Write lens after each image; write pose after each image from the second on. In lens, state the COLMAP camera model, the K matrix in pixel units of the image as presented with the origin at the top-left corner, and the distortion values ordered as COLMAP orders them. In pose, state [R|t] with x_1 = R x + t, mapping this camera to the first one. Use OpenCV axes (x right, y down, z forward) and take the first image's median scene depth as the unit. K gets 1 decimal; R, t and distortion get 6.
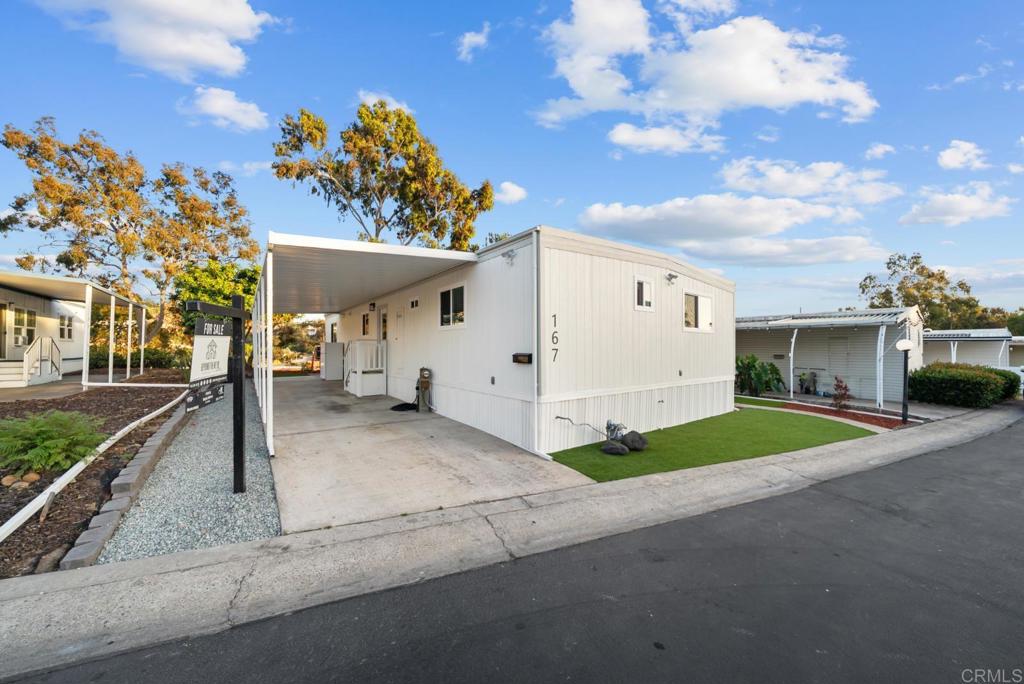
lens RADIAL K [[361.1, 0, 509.3], [0, 361.1, 348.4], [0, 0, 1]] dist [0.002010, -0.000010]
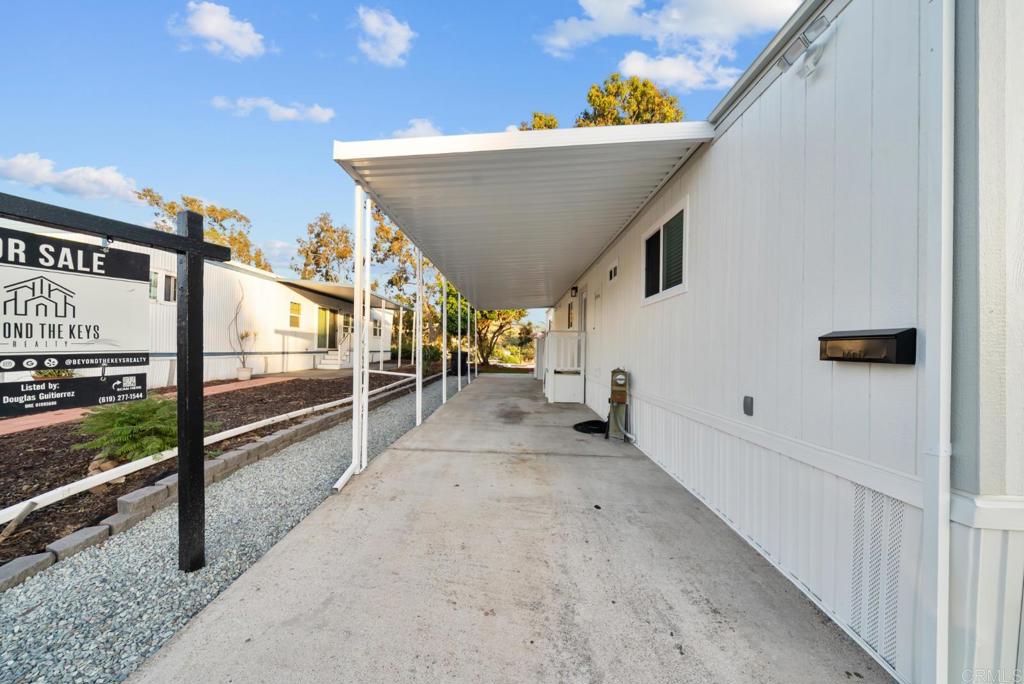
lens RADIAL K [[361.1, 0, 509.3], [0, 361.1, 348.4], [0, 0, 1]] dist [0.002010, -0.000010]
pose [[0.796589, 0.014172, -0.604355, -0.009740], [-0.020738, 0.999777, -0.003890, 0.020949], [0.604166, 0.015632, 0.796705, 0.339530]]
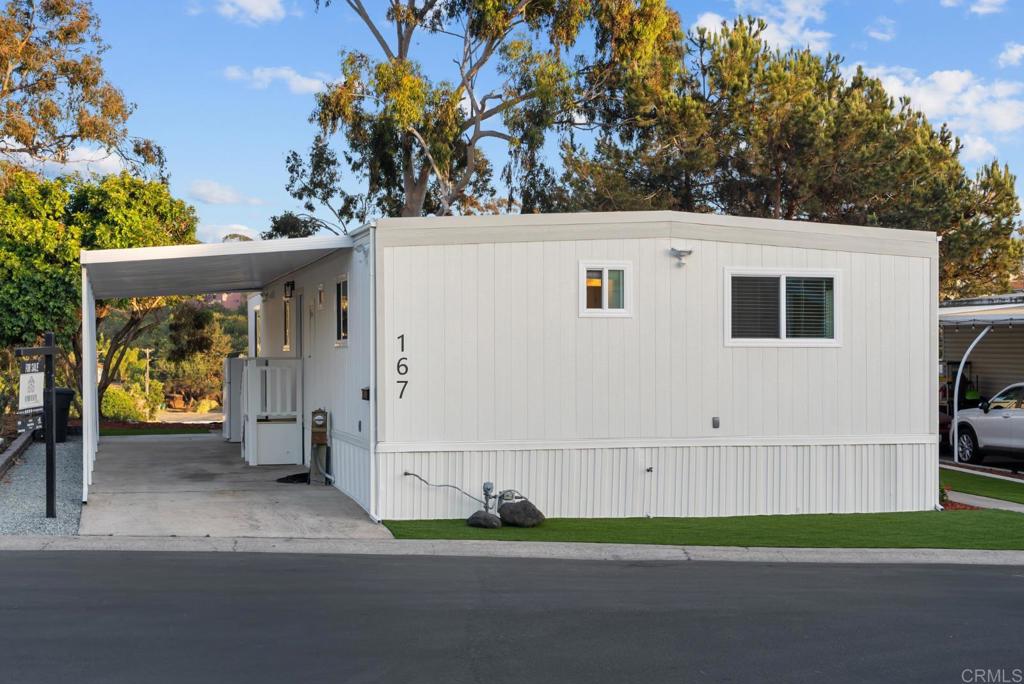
lens RADIAL K [[1665.9, 0, 512.0], [0, 1665.9, 342.0], [0, 0, 1]] dist [0.037595, 0.118789]
pose [[0.920981, -0.007585, -0.389535, 0.974335], [0.005043, 0.999959, -0.007547, -0.030530], [0.389576, 0.004986, 0.920981, -1.212176]]
